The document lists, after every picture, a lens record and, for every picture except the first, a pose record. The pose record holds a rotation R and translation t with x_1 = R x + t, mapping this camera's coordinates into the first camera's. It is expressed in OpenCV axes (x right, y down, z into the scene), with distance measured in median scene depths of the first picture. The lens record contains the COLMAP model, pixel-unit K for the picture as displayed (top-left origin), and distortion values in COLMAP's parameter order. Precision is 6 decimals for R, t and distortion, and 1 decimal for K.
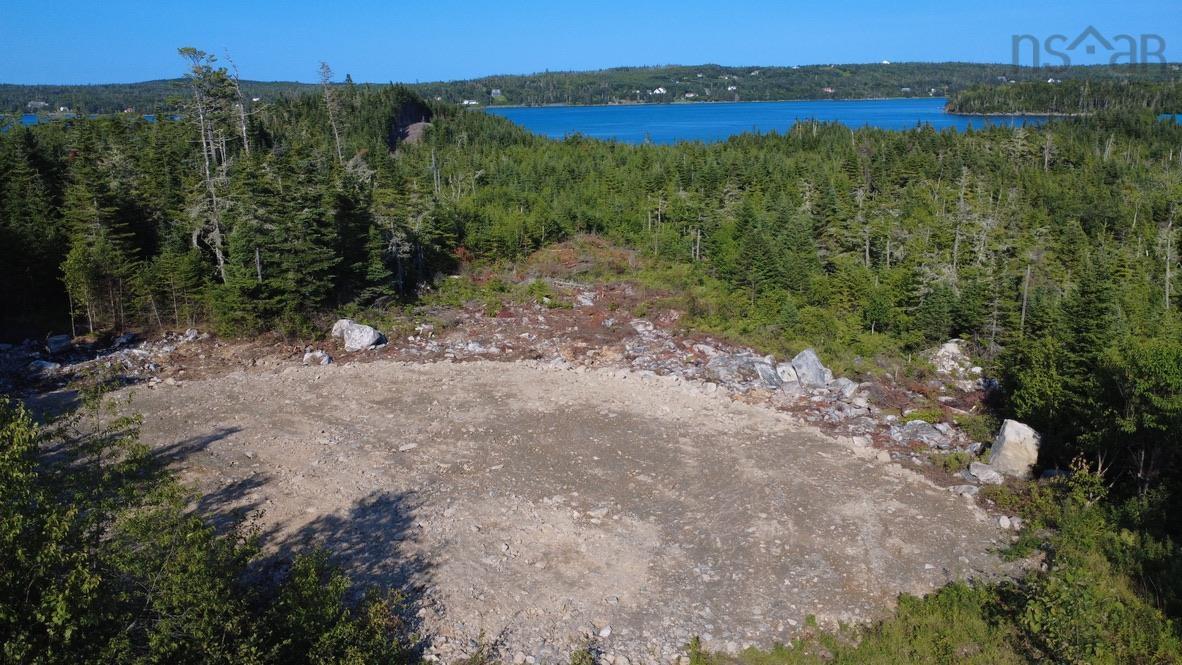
lens RADIAL K [[887.7, 0, 590.8], [0, 887.7, 326.6], [0, 0, 1]] dist [0.002680, -0.005713]
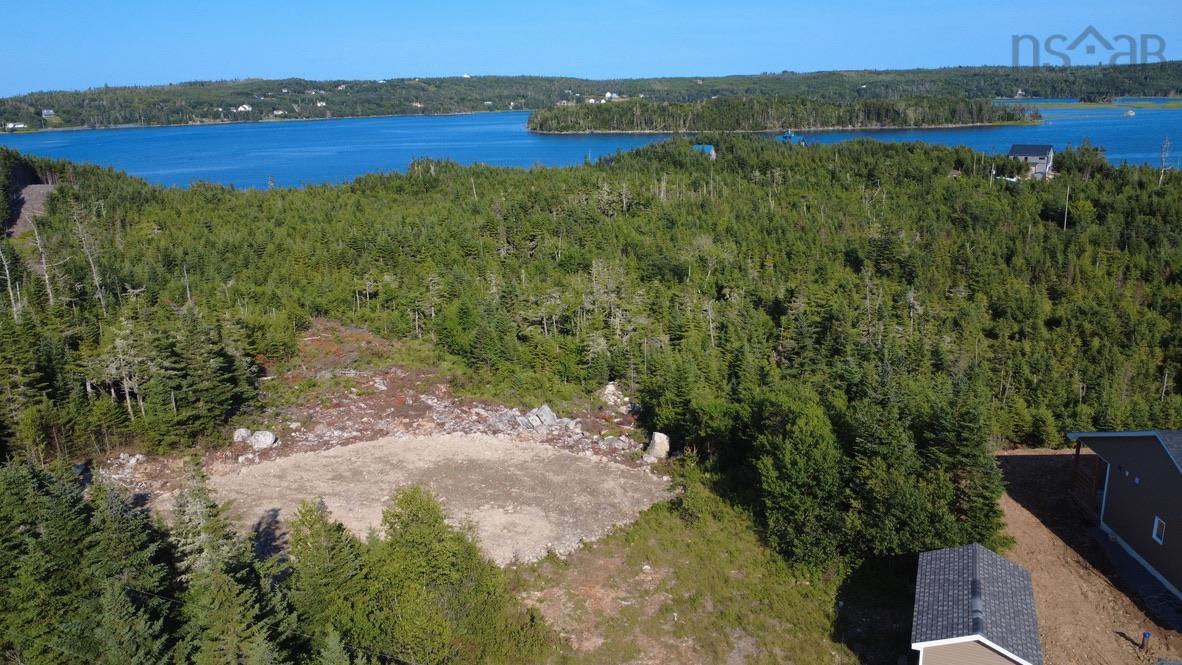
lens RADIAL K [[887.7, 0, 591.3], [0, 887.7, 326.1], [0, 0, 1]] dist [0.002680, -0.005713]
pose [[0.901862, -0.116221, 0.416098, -0.195709], [0.119719, 0.992649, 0.017775, -0.075556], [-0.415105, 0.033785, 0.909146, -0.330215]]
